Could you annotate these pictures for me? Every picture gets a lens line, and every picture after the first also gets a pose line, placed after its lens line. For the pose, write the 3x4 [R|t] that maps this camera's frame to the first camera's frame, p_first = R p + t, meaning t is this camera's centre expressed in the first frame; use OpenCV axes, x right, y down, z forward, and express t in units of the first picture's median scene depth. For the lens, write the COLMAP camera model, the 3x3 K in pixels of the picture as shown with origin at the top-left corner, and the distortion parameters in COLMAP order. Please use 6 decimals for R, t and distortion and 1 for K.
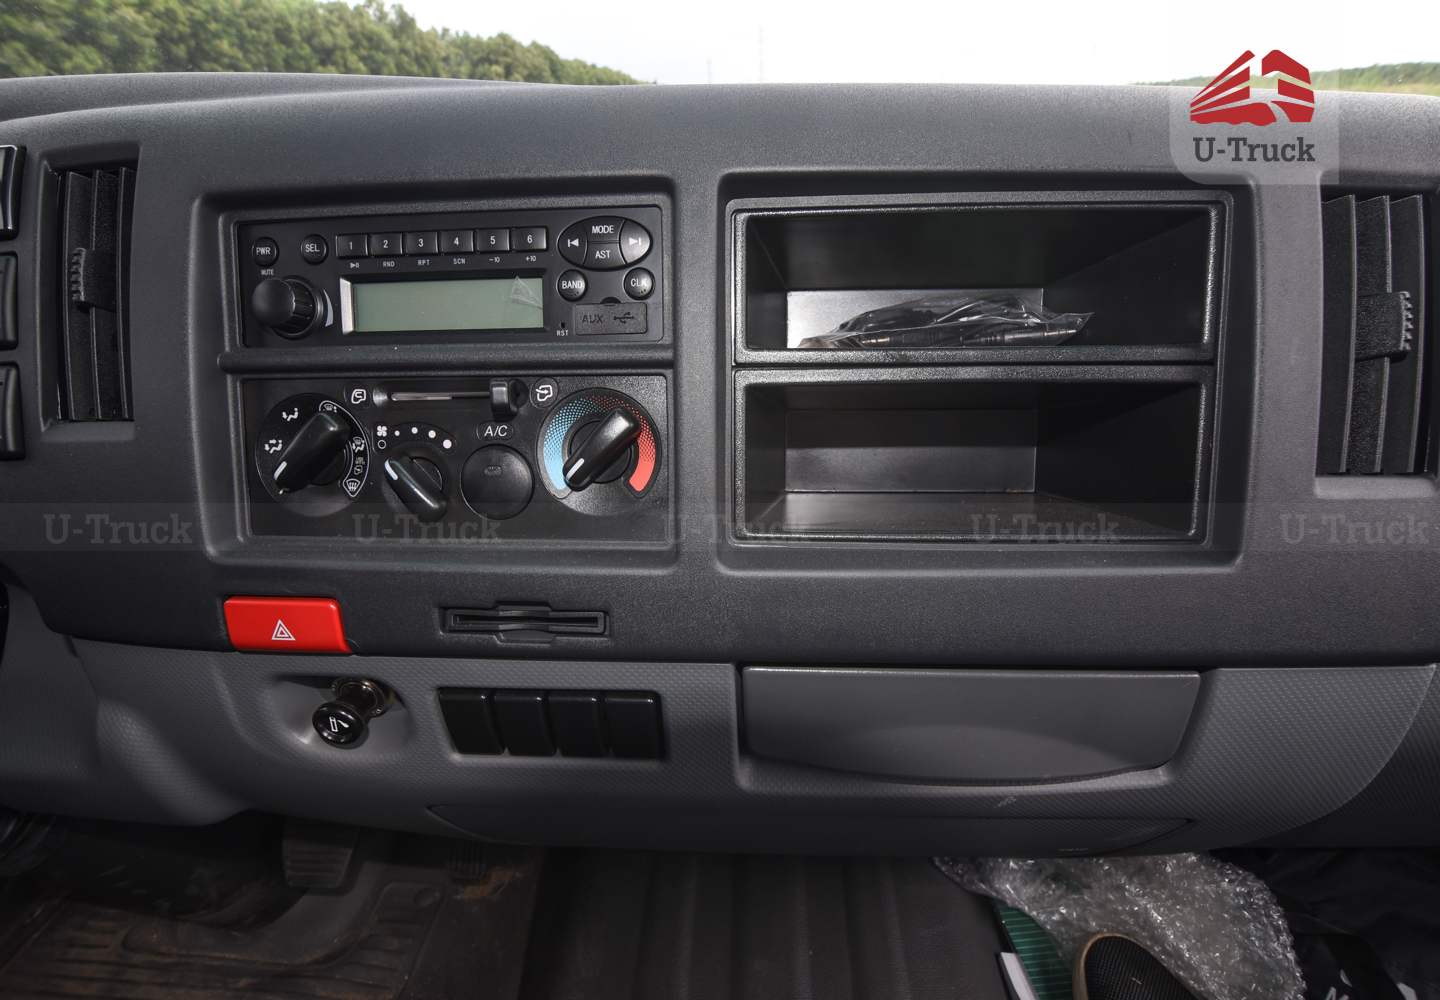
lens RADIAL K [[661.7, 0, 714.6], [0, 661.7, 500.9], [0, 0, 1]] dist [-0.012882, -0.006148]
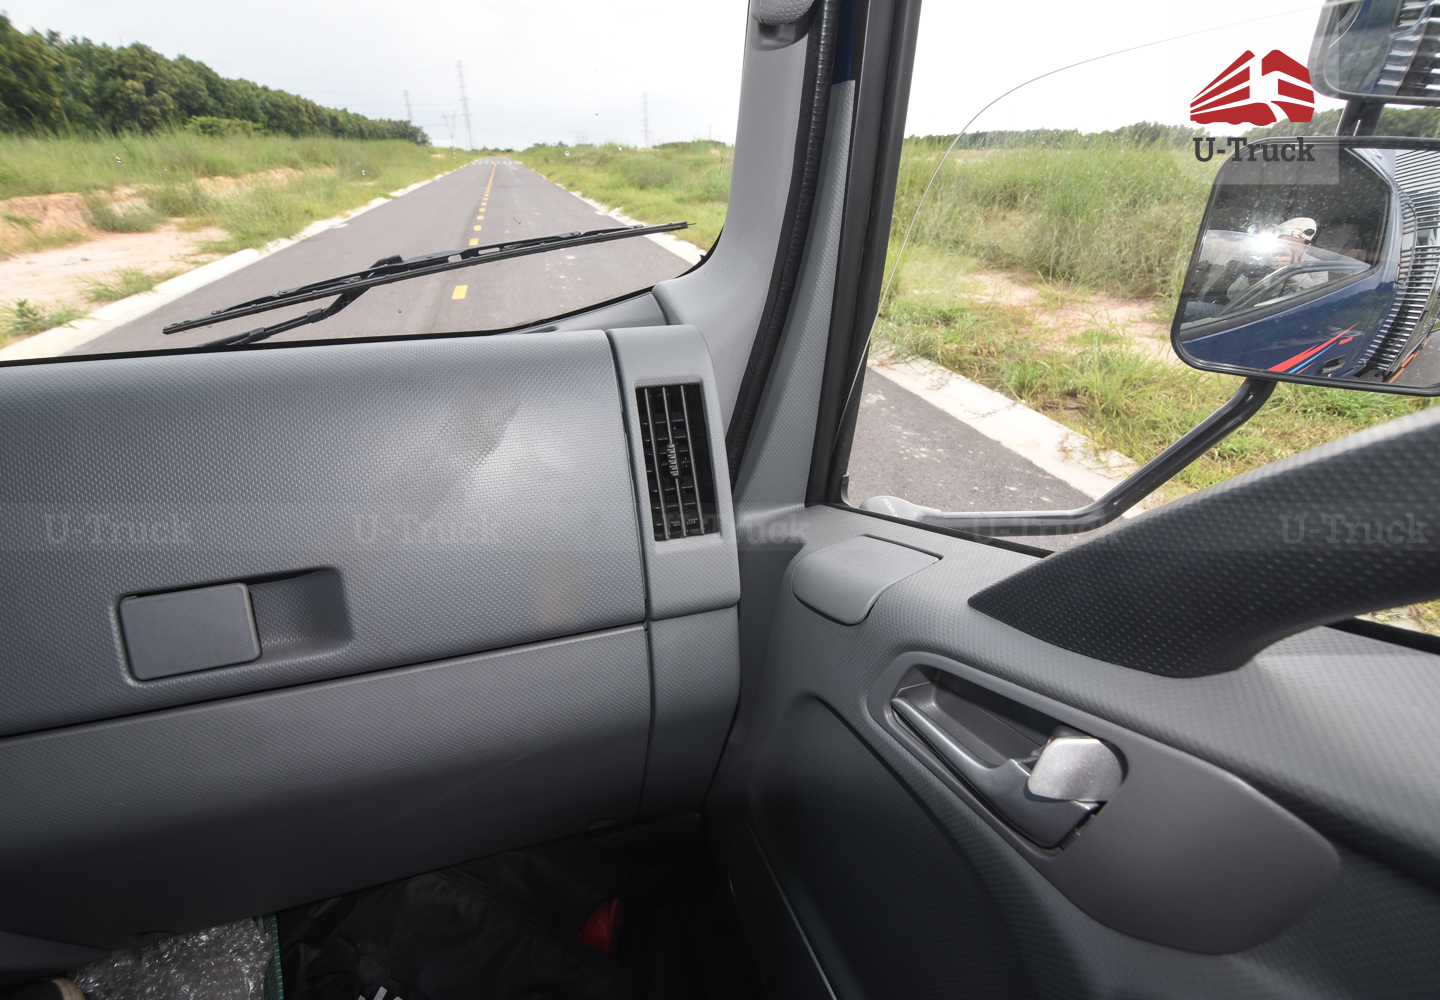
lens RADIAL K [[661.7, 0, 717.0], [0, 661.7, 501.8], [0, 0, 1]] dist [-0.012882, -0.006148]
pose [[0.926597, -0.127191, 0.353893, 1.118290], [0.143977, 0.989350, -0.021399, -0.034802], [-0.347402, 0.070781, 0.935041, -0.352584]]
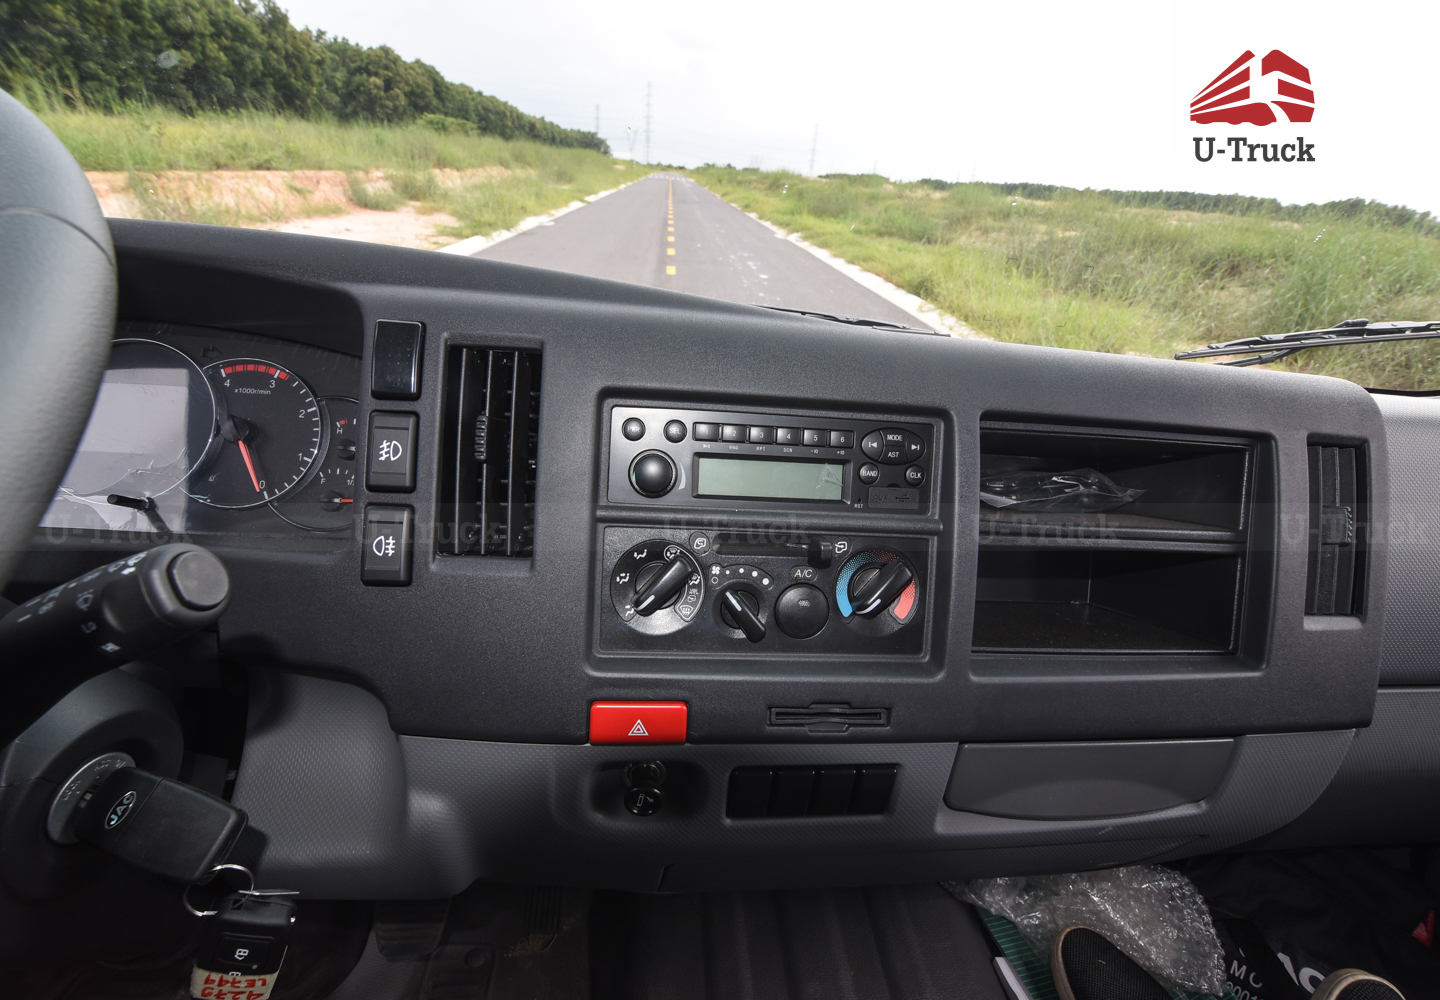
lens RADIAL K [[652.1, 0, 716.5], [0, 652.1, 502.0], [0, 0, 1]] dist [-0.011556, -0.007640]
pose [[0.979306, 0.043237, 0.197711, -0.347258], [-0.032441, 0.997817, -0.057521, -0.075774], [-0.199766, 0.049916, 0.978571, -0.123822]]
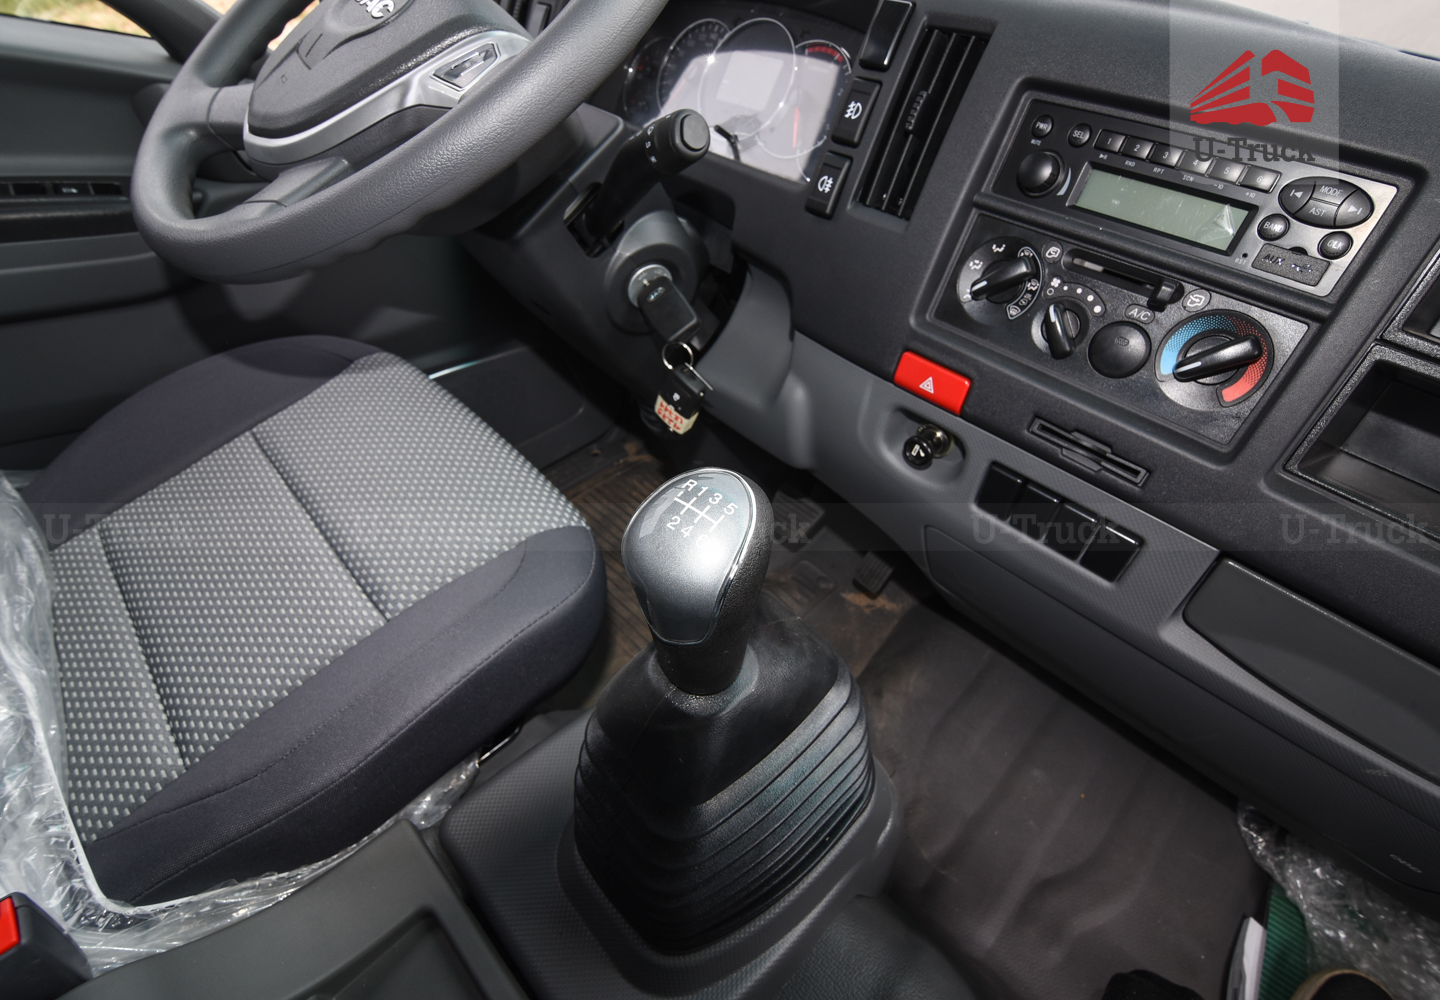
lens RADIAL K [[661.7, 0, 718.4], [0, 661.7, 502.9], [0, 0, 1]] dist [-0.012882, -0.006148]
pose [[0.745340, 0.498437, -0.442752, -0.083645], [-0.347525, 0.857220, 0.380000, 0.006100], [0.568942, -0.129361, 0.812140, -0.277683]]
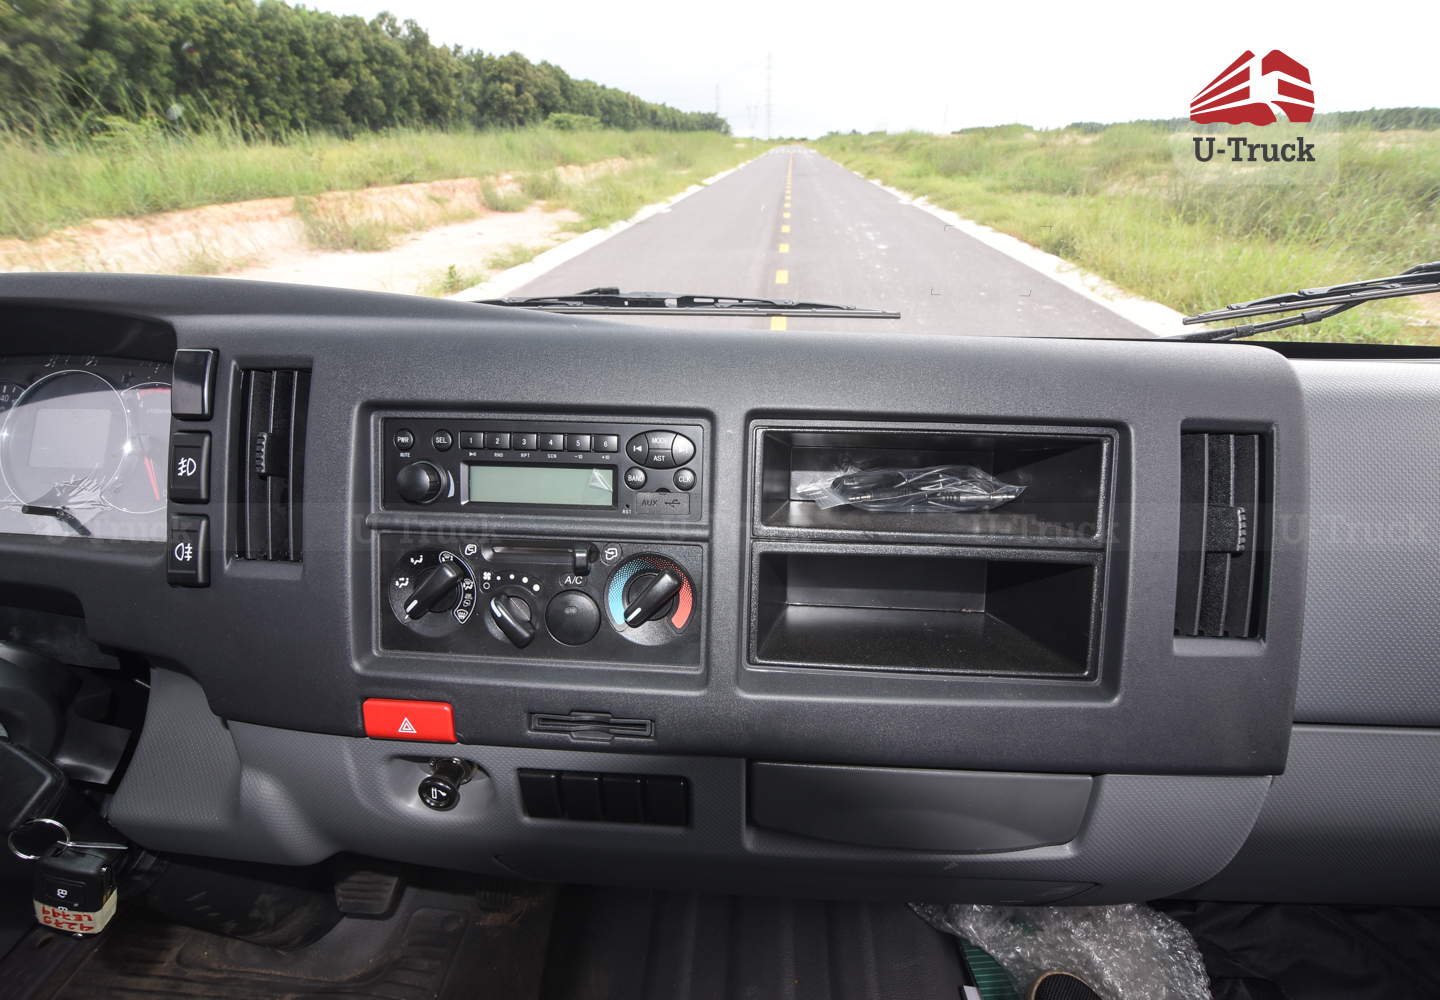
lens RADIAL K [[661.7, 0, 715.1], [0, 661.7, 502.2], [0, 0, 1]] dist [-0.012882, -0.006148]
pose [[0.999510, 0.030319, 0.007746, -0.026431], [-0.030104, 0.999195, -0.026503, -0.105980], [-0.008543, 0.026257, 0.999619, -0.155575]]
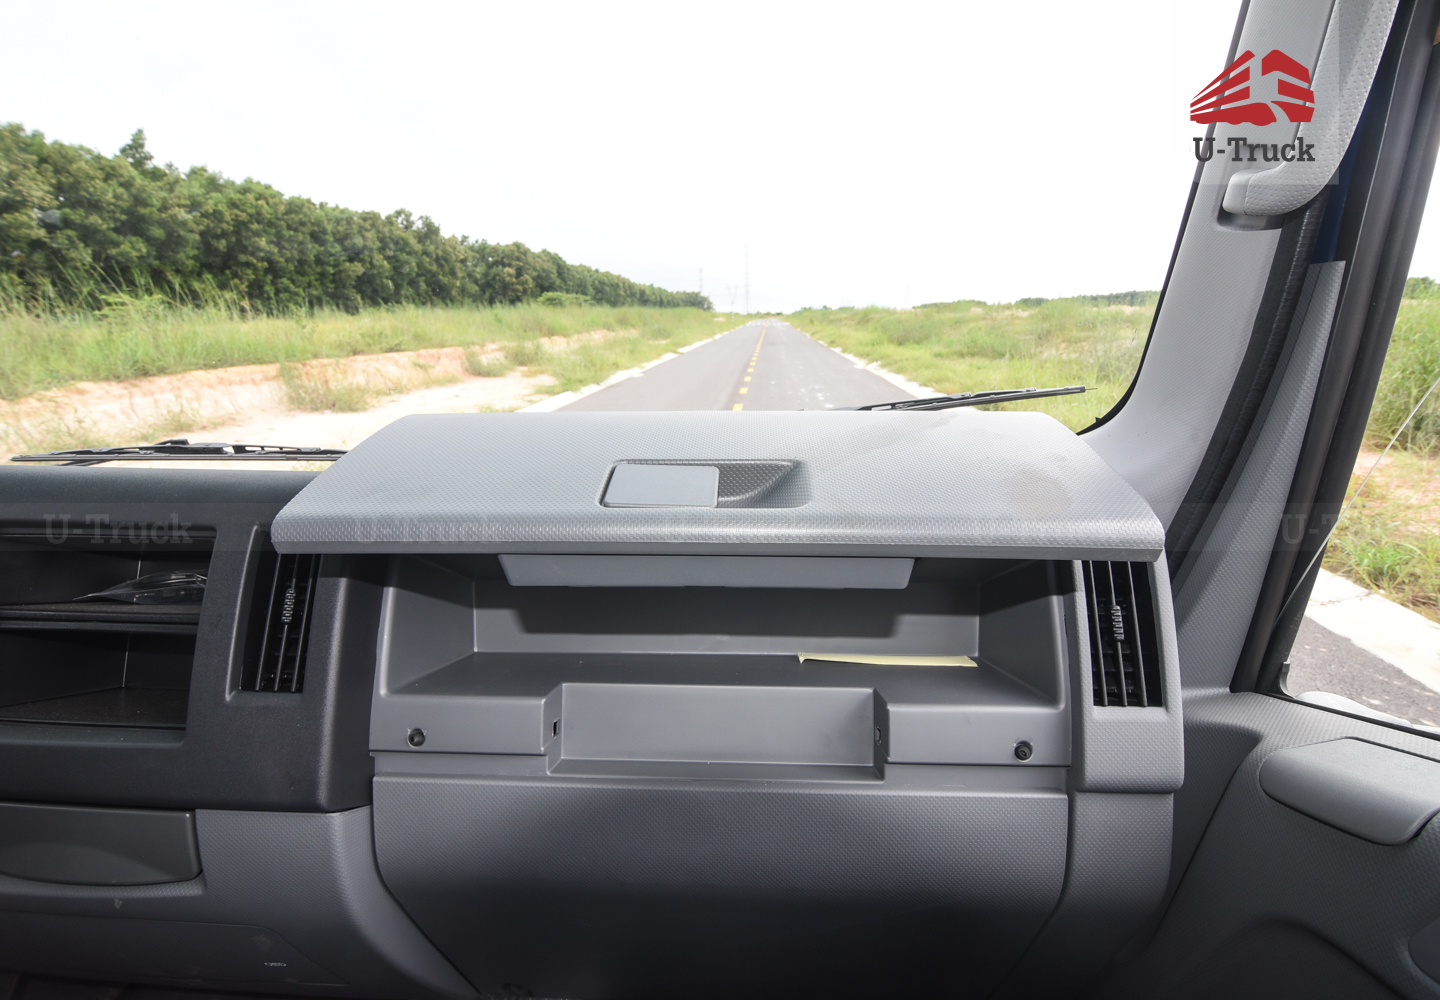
lens RADIAL K [[661.7, 0, 716.1], [0, 661.7, 501.0], [0, 0, 1]] dist [-0.012882, -0.006148]
pose [[0.999407, 0.022981, 0.025630, 0.876950], [-0.015788, 0.967615, -0.251937, -0.044965], [-0.030590, 0.251383, 0.967404, -0.358003]]
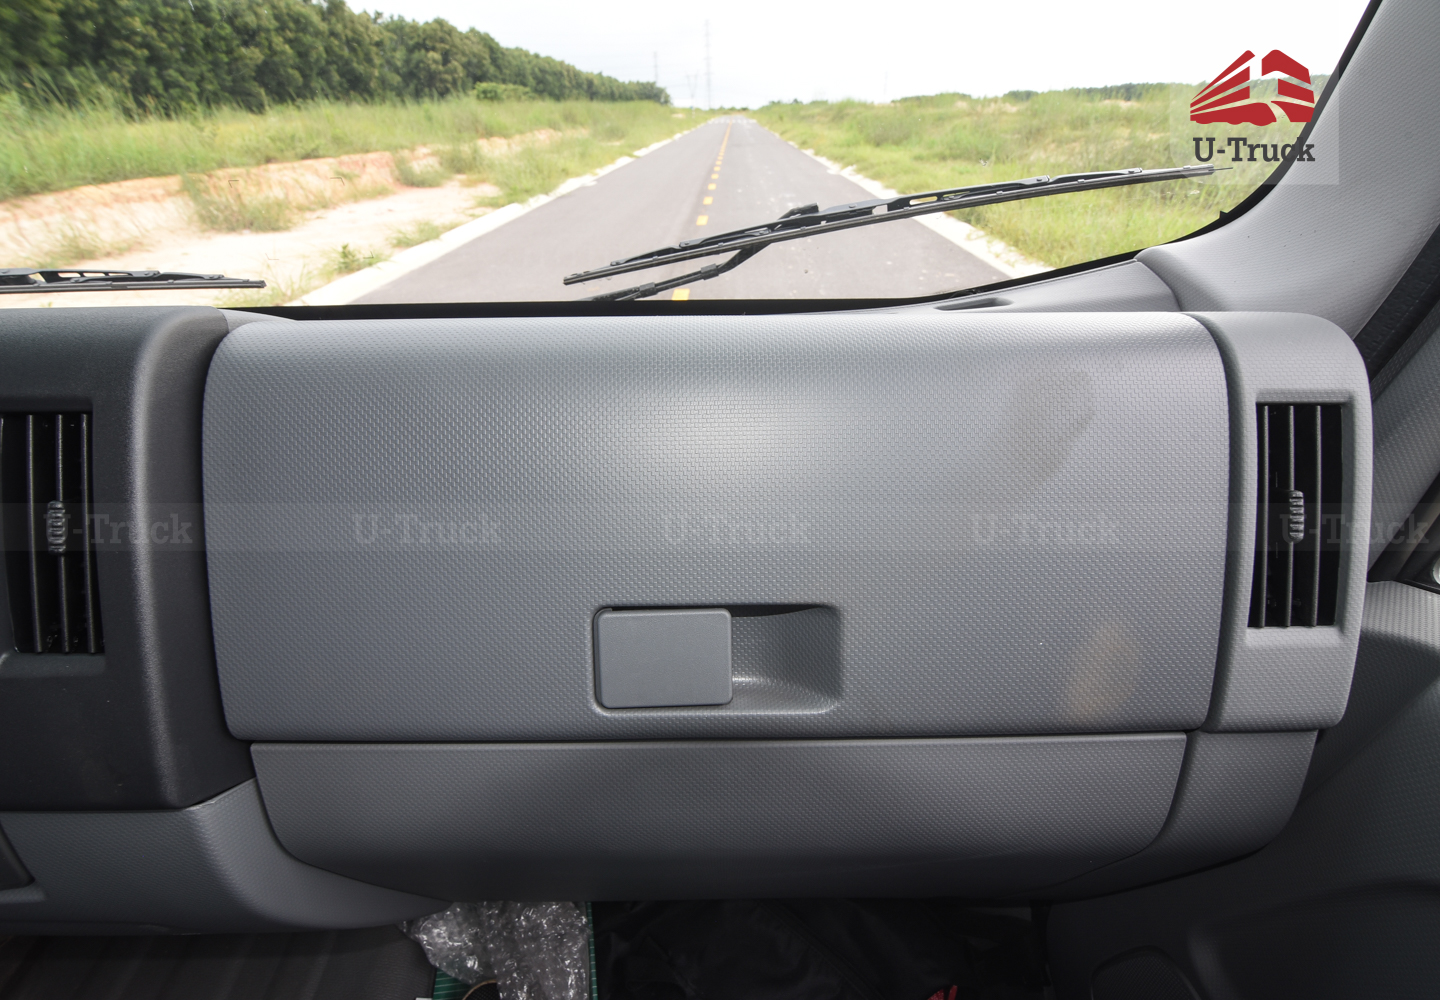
lens RADIAL K [[661.7, 0, 714.3], [0, 661.7, 501.7], [0, 0, 1]] dist [-0.012882, -0.006148]
pose [[0.997176, -0.013158, 0.073939, 0.856619], [0.012677, 0.999895, 0.006971, -0.125701], [-0.074023, -0.006014, 0.997238, -0.100674]]
